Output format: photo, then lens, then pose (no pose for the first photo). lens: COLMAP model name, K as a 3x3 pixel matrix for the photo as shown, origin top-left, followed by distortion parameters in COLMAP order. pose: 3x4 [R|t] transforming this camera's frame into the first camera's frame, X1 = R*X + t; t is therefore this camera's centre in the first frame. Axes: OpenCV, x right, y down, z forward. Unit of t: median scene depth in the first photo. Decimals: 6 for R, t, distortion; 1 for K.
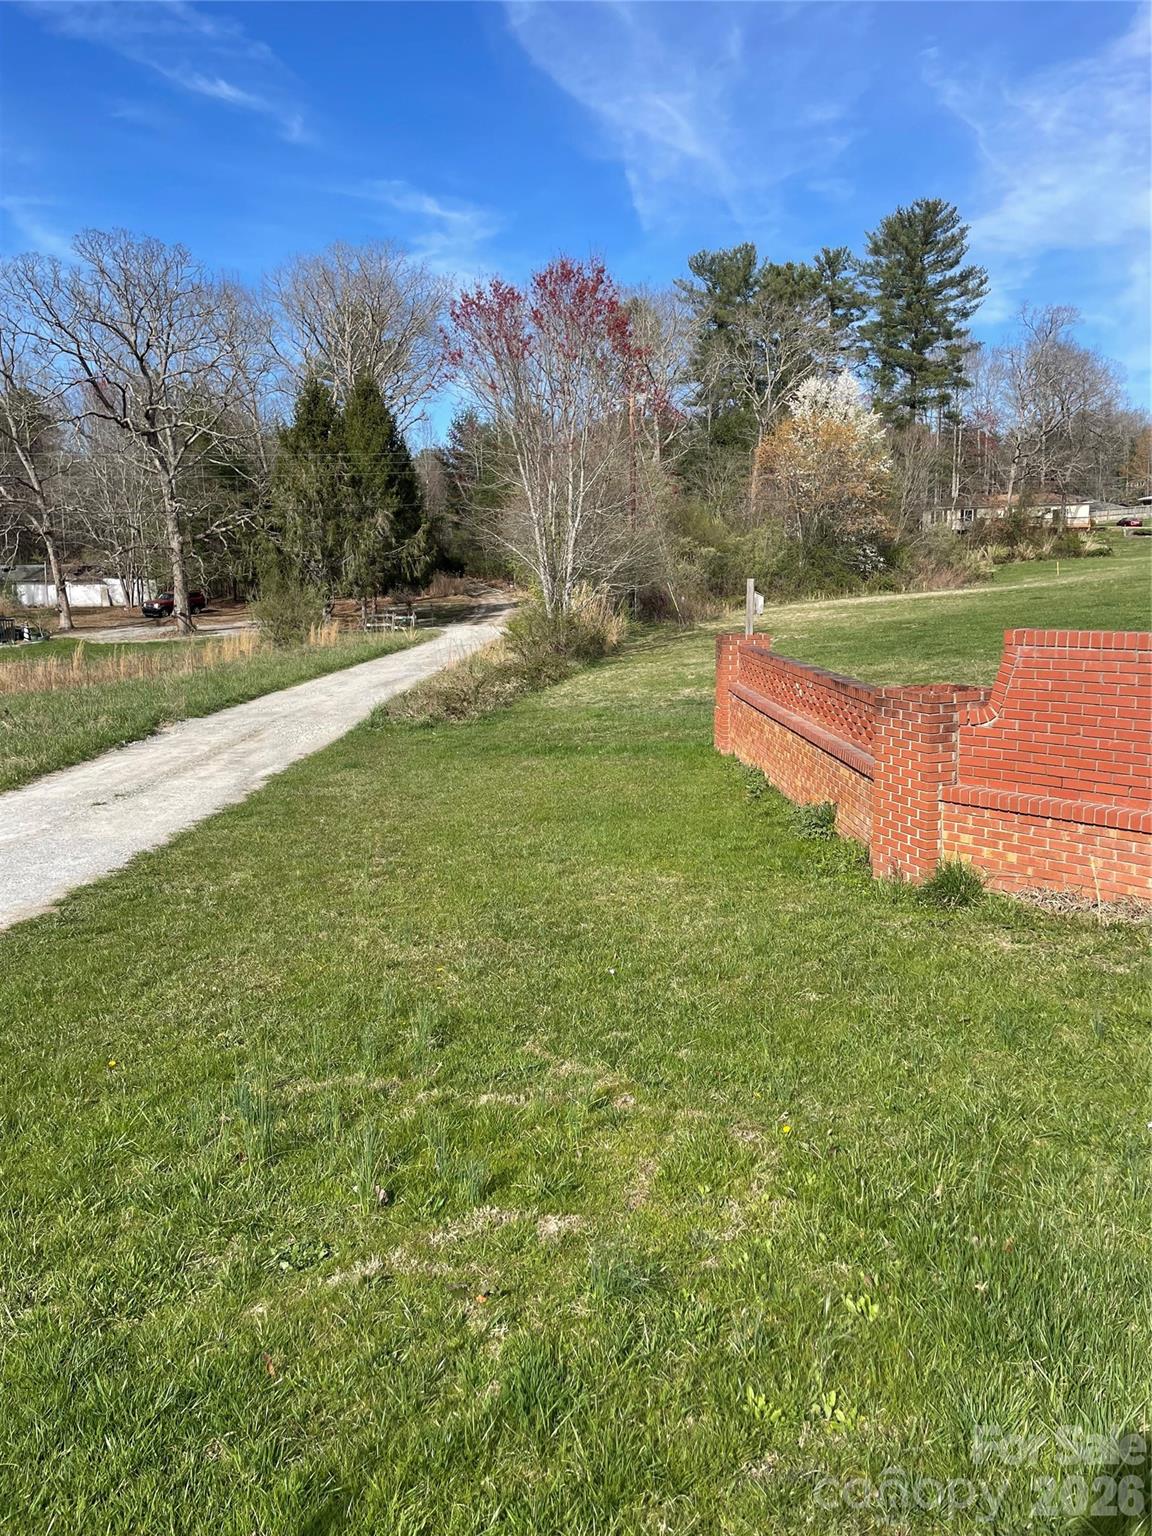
lens RADIAL K [[1191.6, 0, 572.1], [0, 1191.6, 781.4], [0, 0, 1]] dist [0.081283, -0.091055]
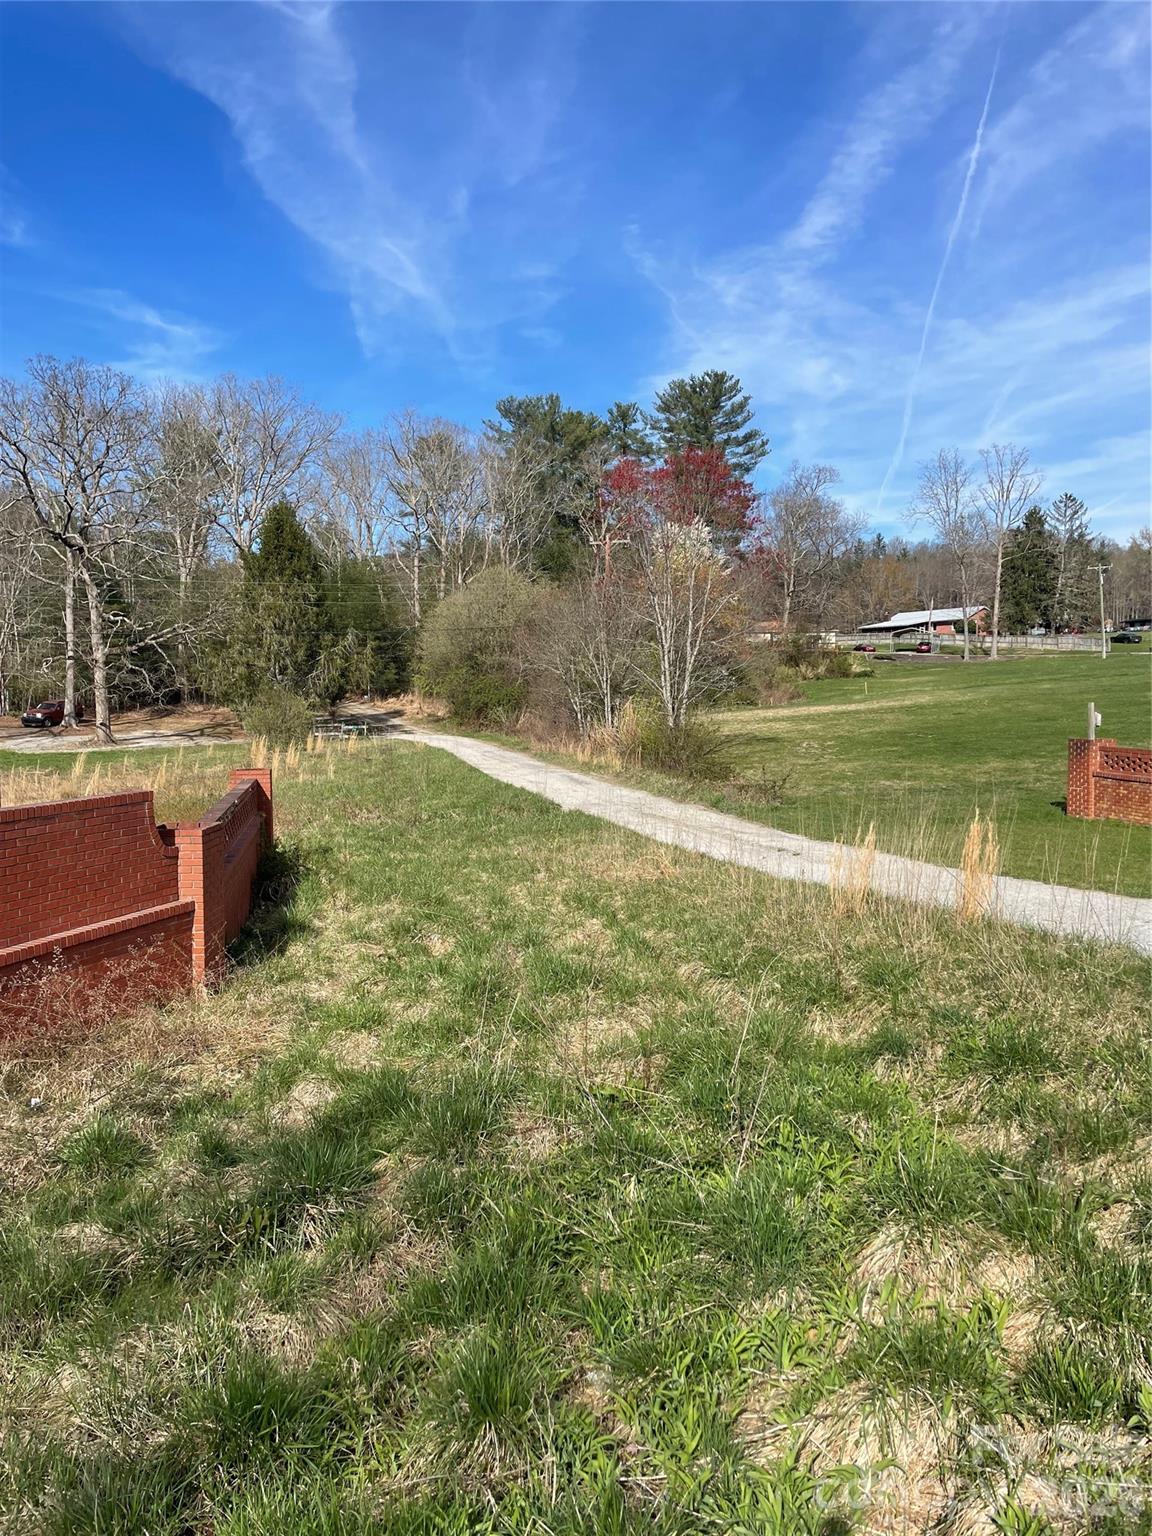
lens RADIAL K [[1191.6, 0, 573.7], [0, 1191.6, 762.7], [0, 0, 1]] dist [0.081283, -0.091055]
pose [[0.970631, -0.004347, 0.240534, -0.025969], [0.029760, 0.994327, -0.102121, 0.000935], [-0.238726, 0.106280, 0.965254, -0.007789]]
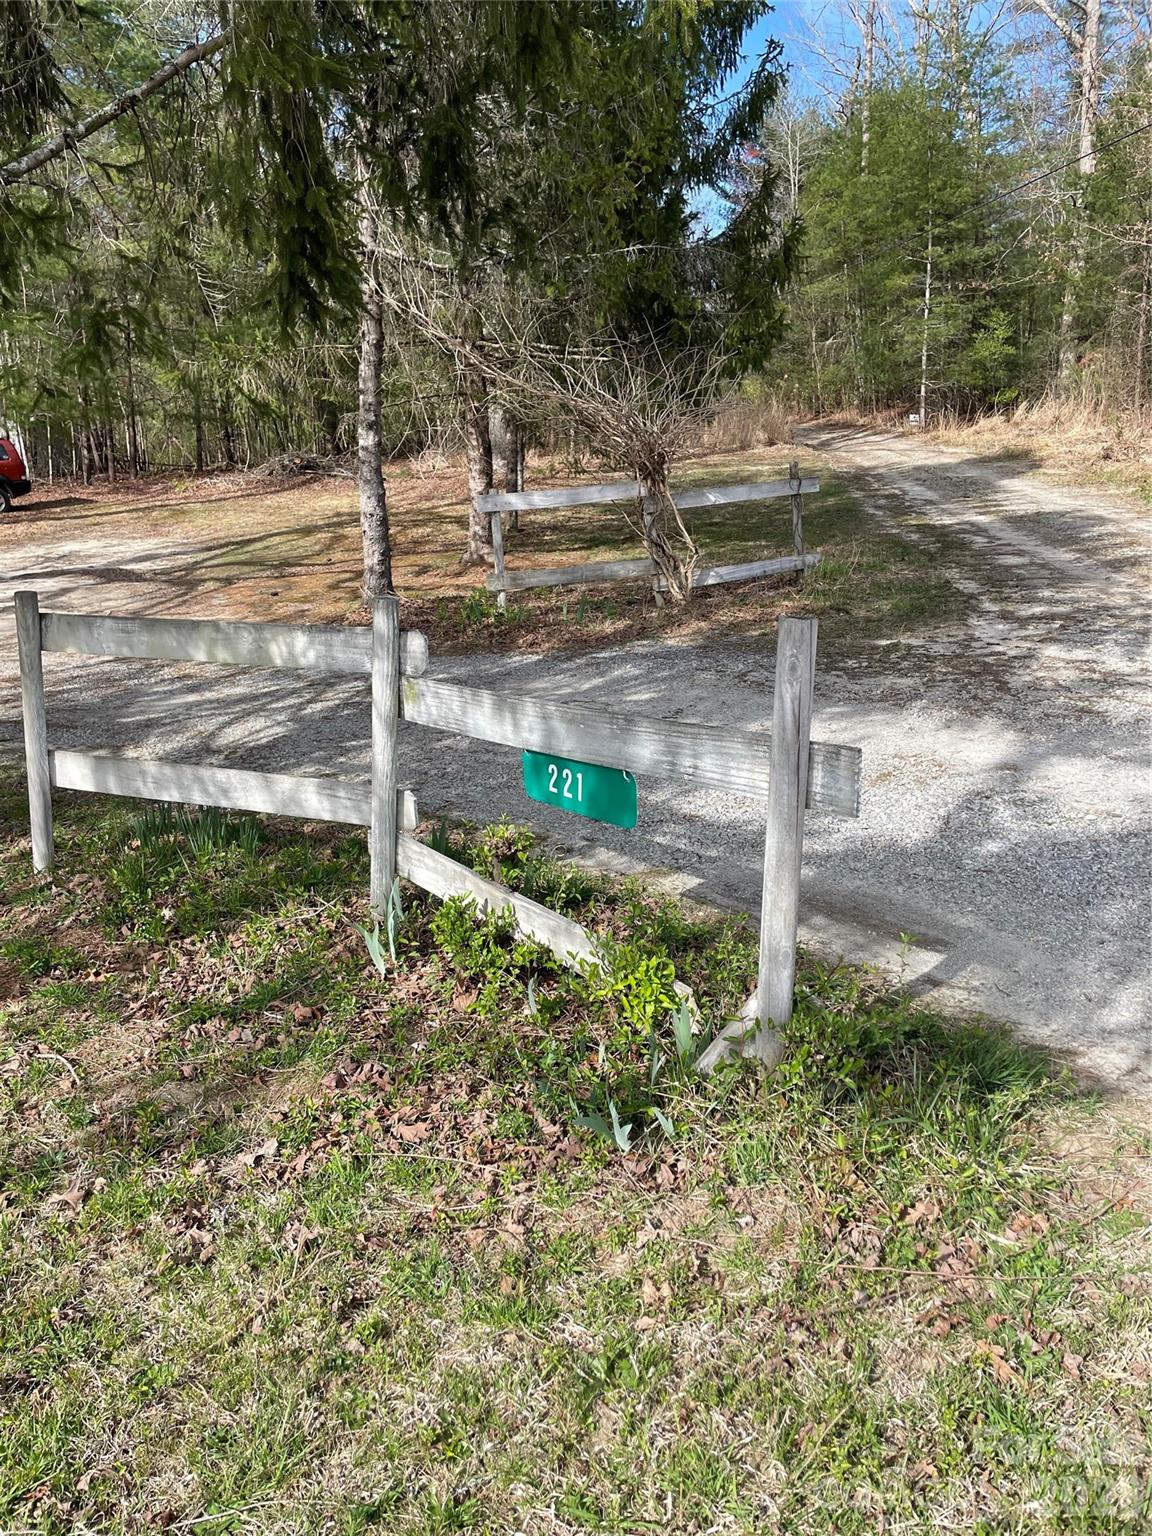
lens RADIAL K [[1191.6, 0, 565.5], [0, 1191.6, 767.2], [0, 0, 1]] dist [0.081283, -0.091055]
pose [[0.975482, 0.026056, -0.218531, -0.015168], [-0.003911, 0.994862, 0.101161, -0.018606], [0.220044, -0.097826, 0.970572, 0.120739]]
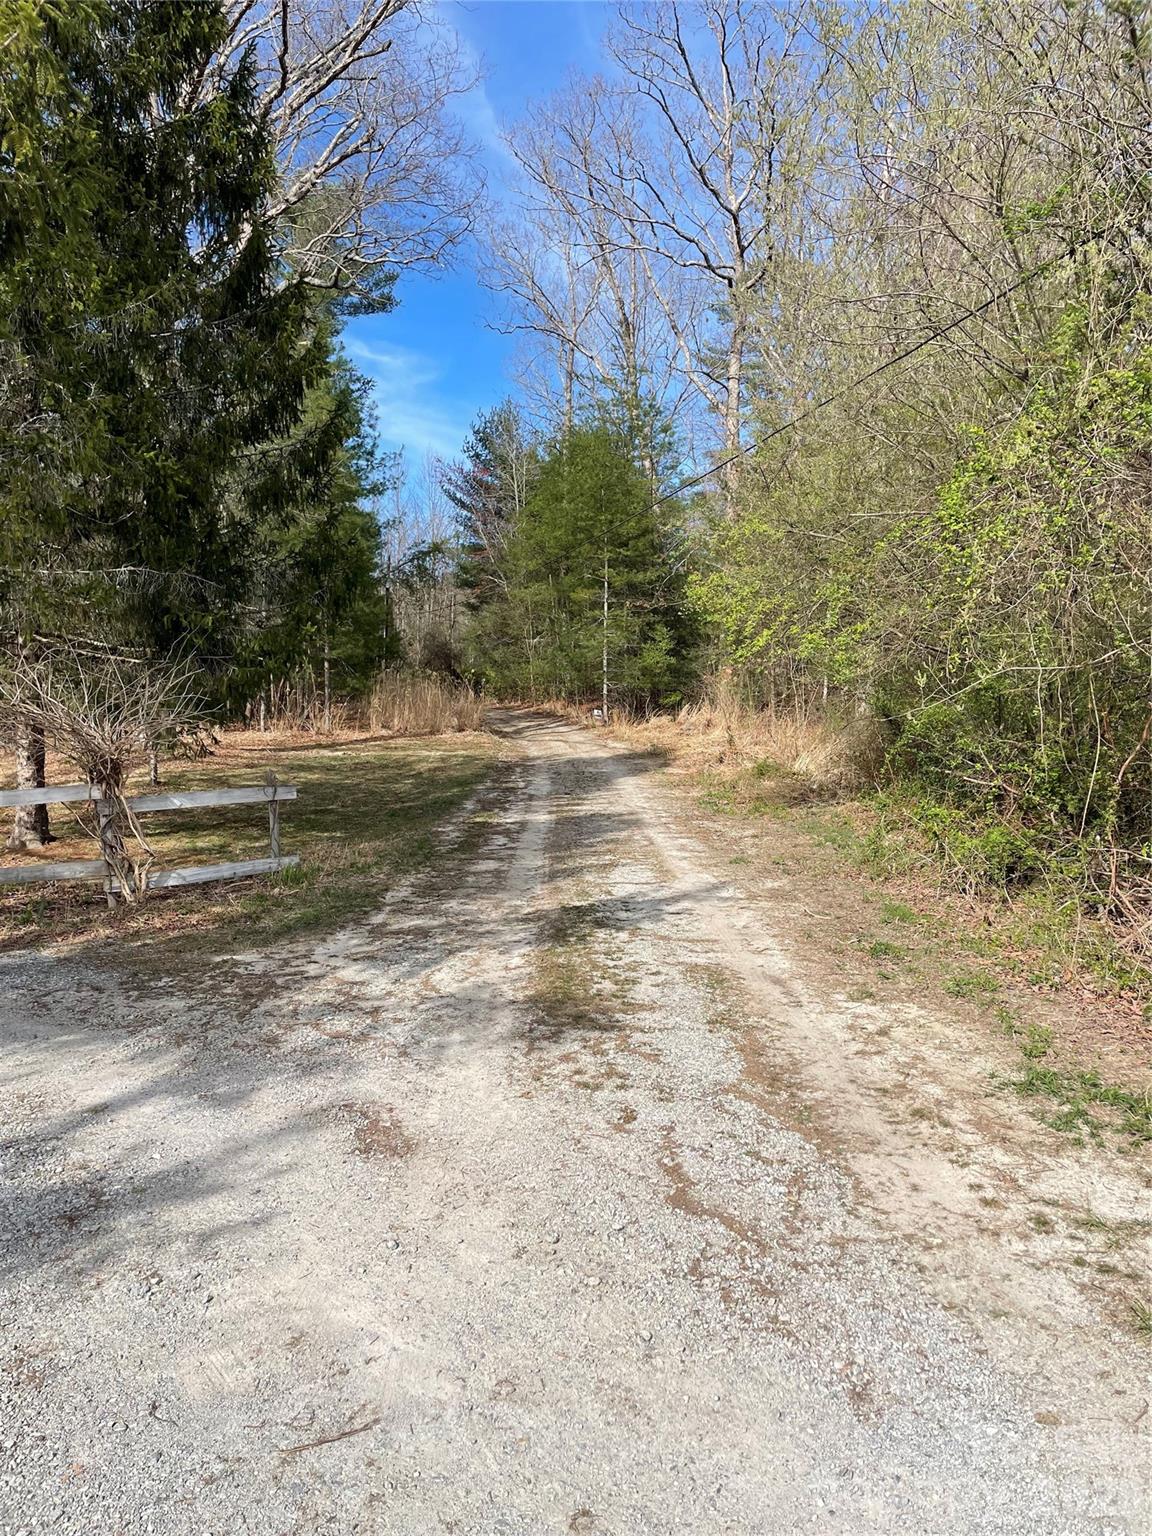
lens RADIAL K [[1191.6, 0, 585.9], [0, 1191.6, 778.2], [0, 0, 1]] dist [0.081283, -0.091055]
pose [[0.999897, 0.012929, -0.006208, -0.010852], [-0.013554, 0.993352, -0.114312, -0.019134], [0.004689, 0.114385, 0.993425, 0.120711]]
